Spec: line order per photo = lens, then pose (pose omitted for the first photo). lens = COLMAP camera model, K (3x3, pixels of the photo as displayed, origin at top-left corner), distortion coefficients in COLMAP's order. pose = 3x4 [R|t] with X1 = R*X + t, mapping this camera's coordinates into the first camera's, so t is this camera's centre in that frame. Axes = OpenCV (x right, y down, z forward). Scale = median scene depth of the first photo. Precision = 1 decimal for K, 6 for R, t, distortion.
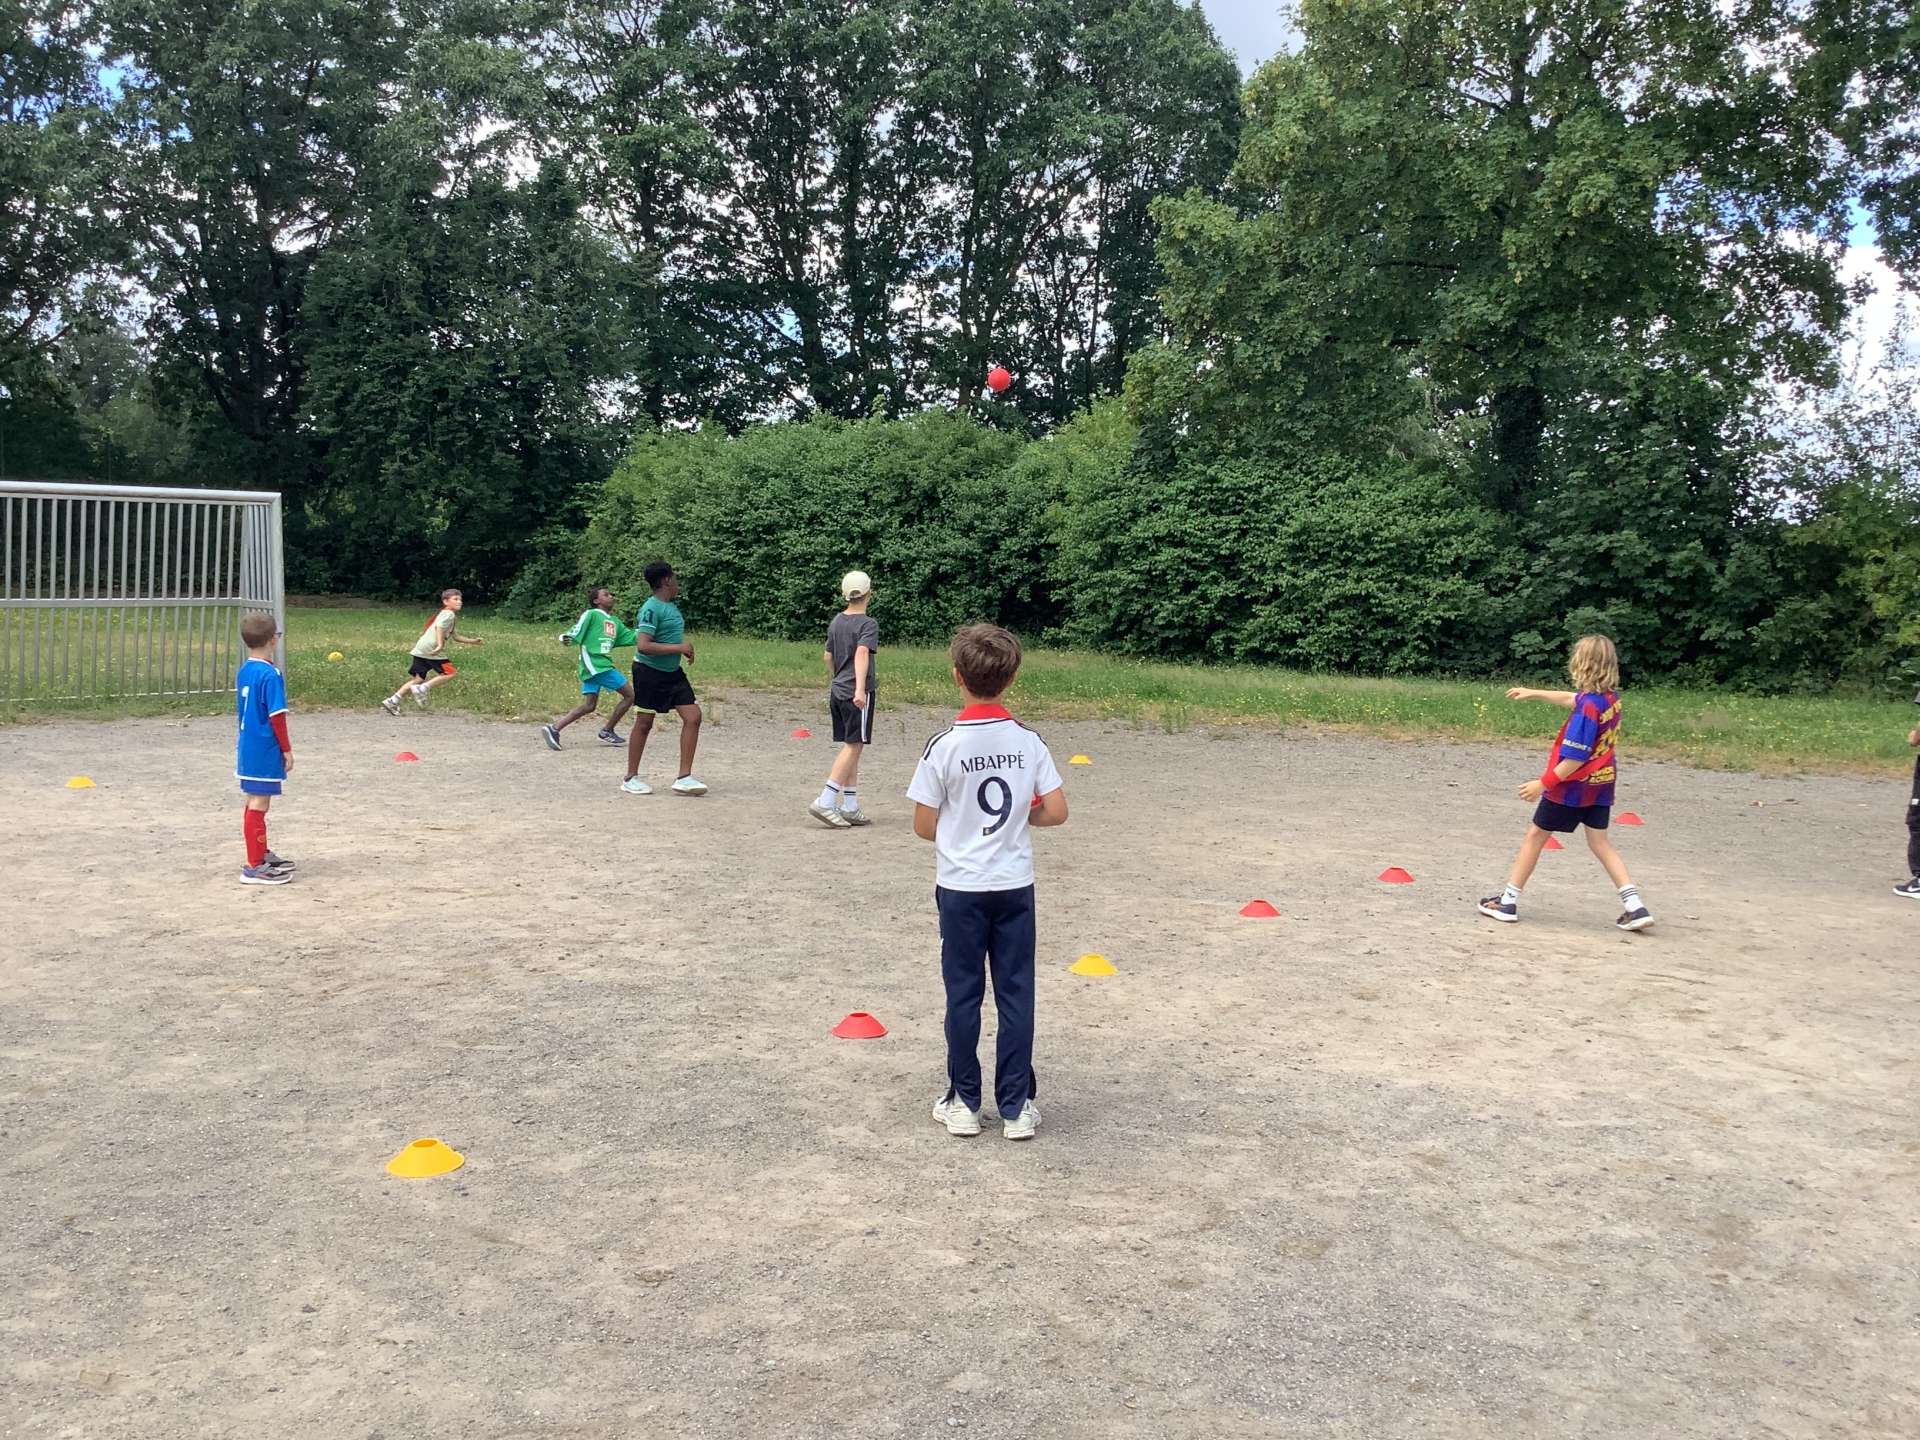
lens RADIAL K [[1701.5, 0, 962.1], [0, 1701.5, 711.9], [0, 0, 1]] dist [0.114895, -0.243969]
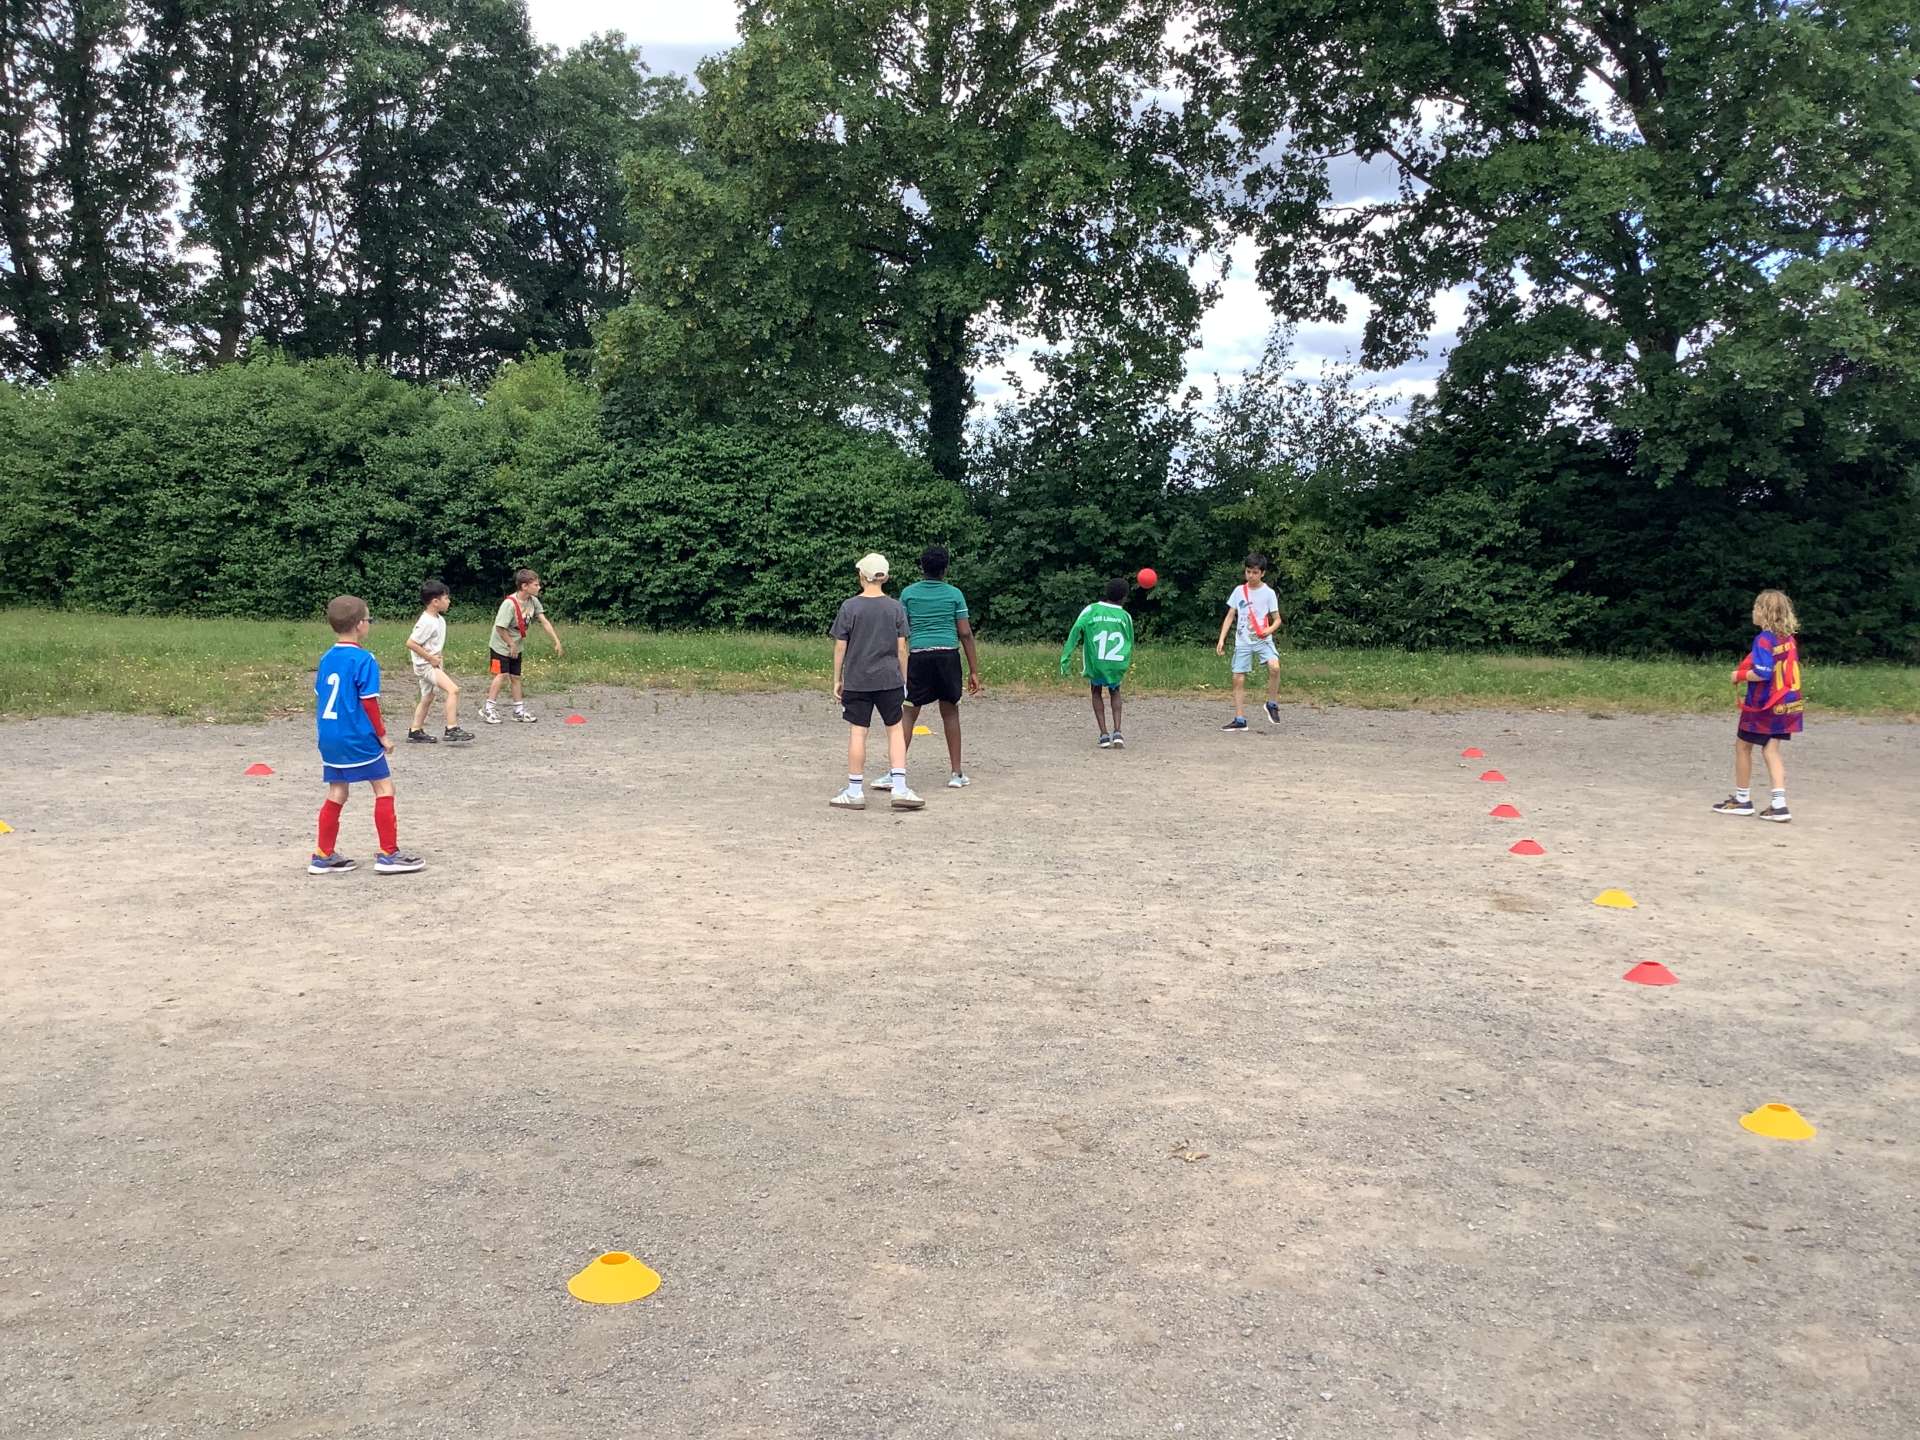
lens RADIAL K [[1733.7, 0, 960.0], [0, 1733.7, 720.0], [0, 0, 1]] dist [0.088076, -0.181401]
pose [[0.878754, -0.052919, 0.474332, -0.217543], [0.039351, 0.998484, 0.038494, -0.009412], [-0.475650, -0.015162, 0.879504, 0.025511]]
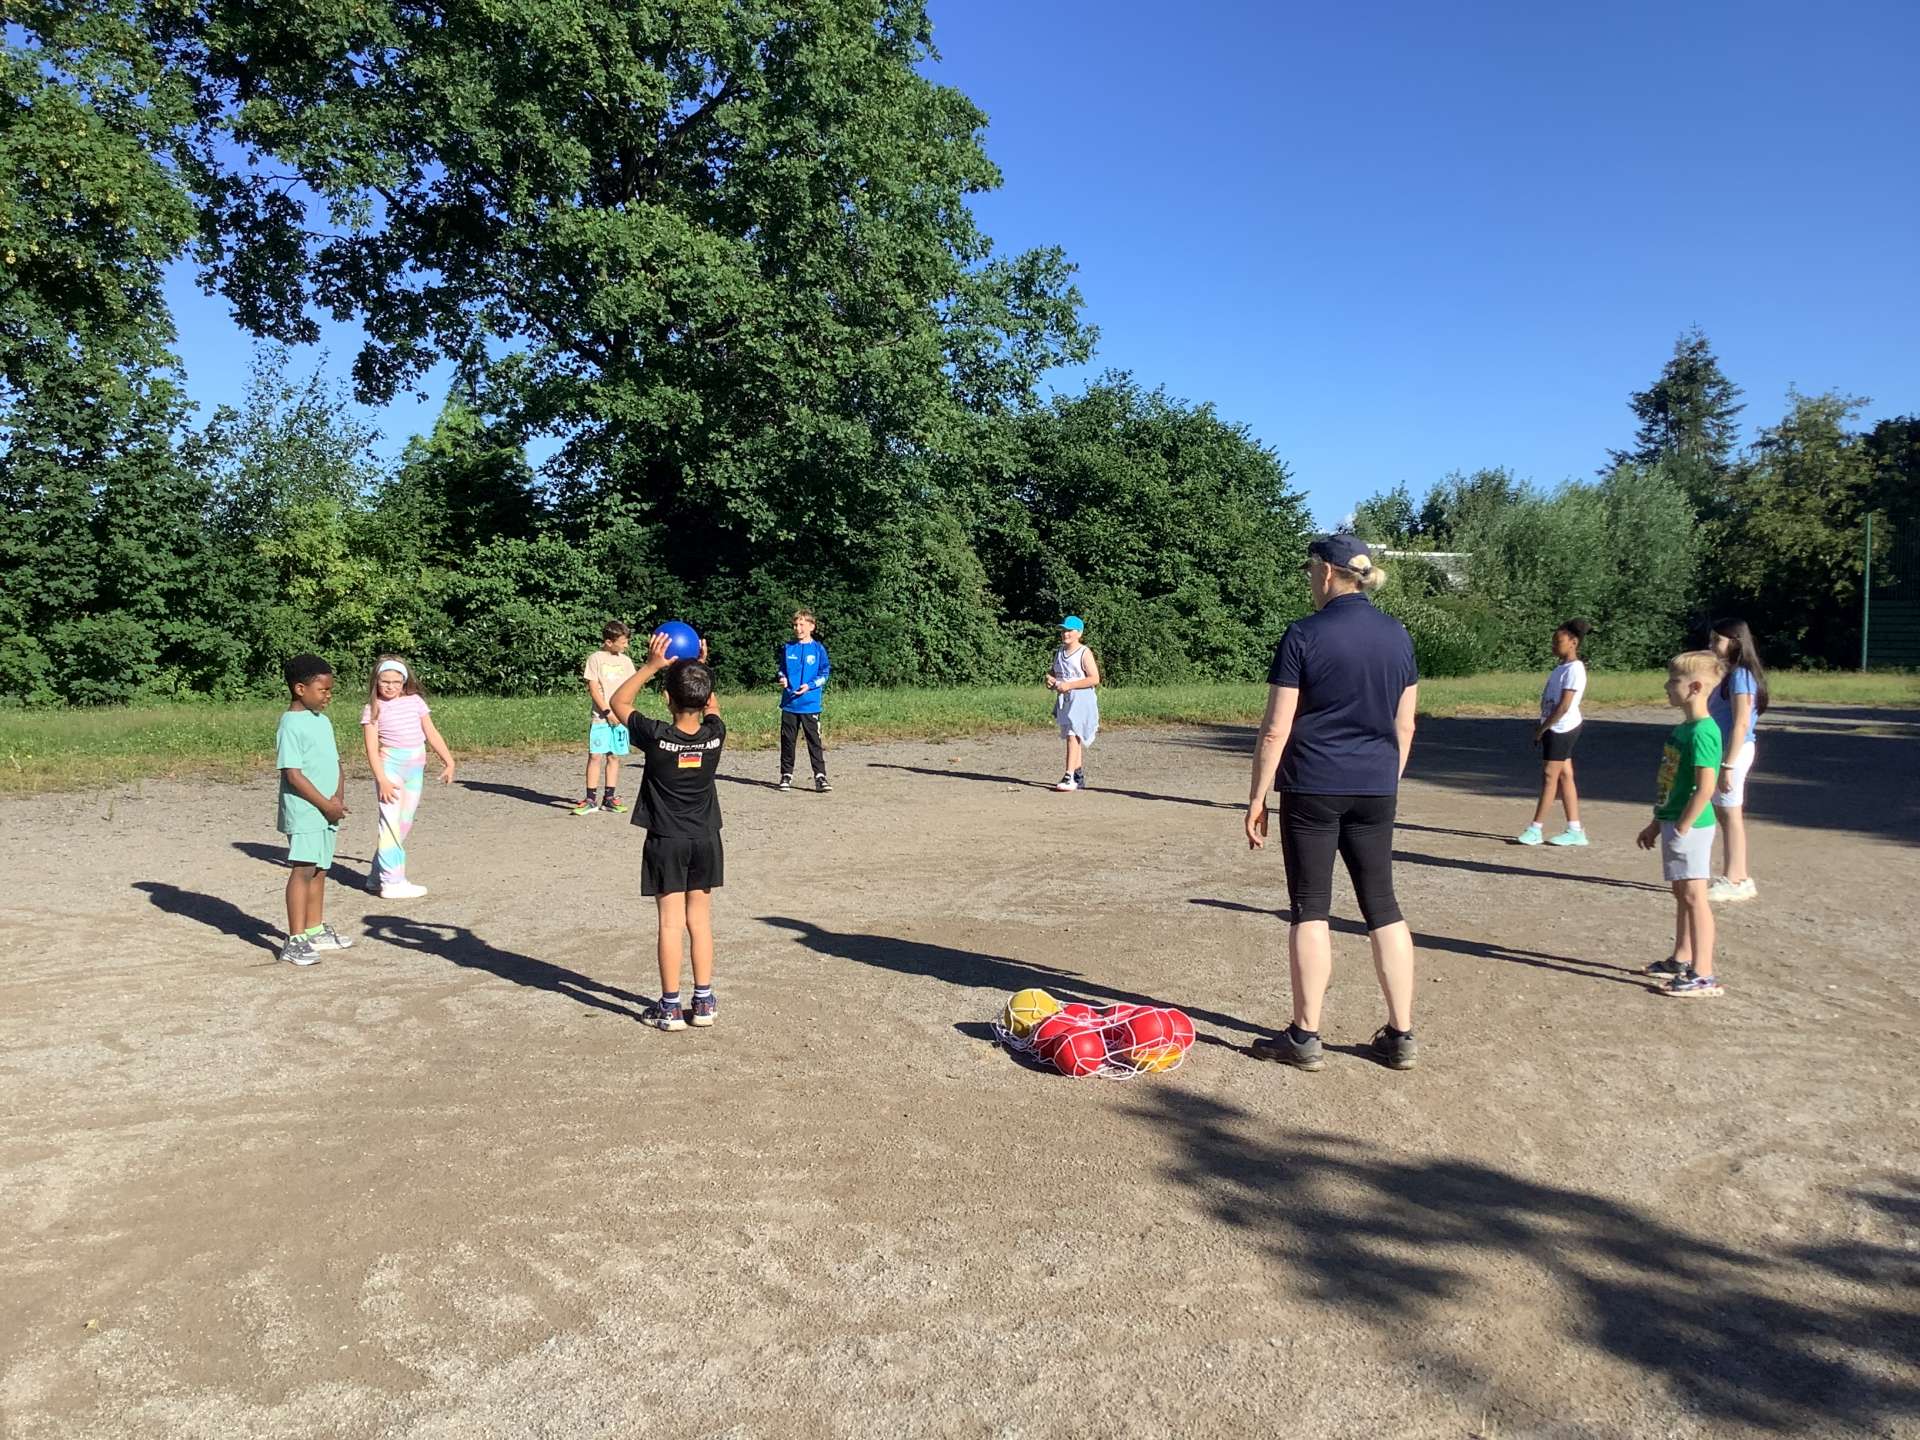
lens RADIAL K [[1712.4, 0, 963.7], [0, 1712.4, 730.1], [0, 0, 1]] dist [0.124578, -0.250494]
pose [[0.254327, -0.089226, 0.962994, -0.392288], [0.070710, 0.994786, 0.073497, -0.034485], [-0.964530, 0.049401, 0.259310, 0.274336]]
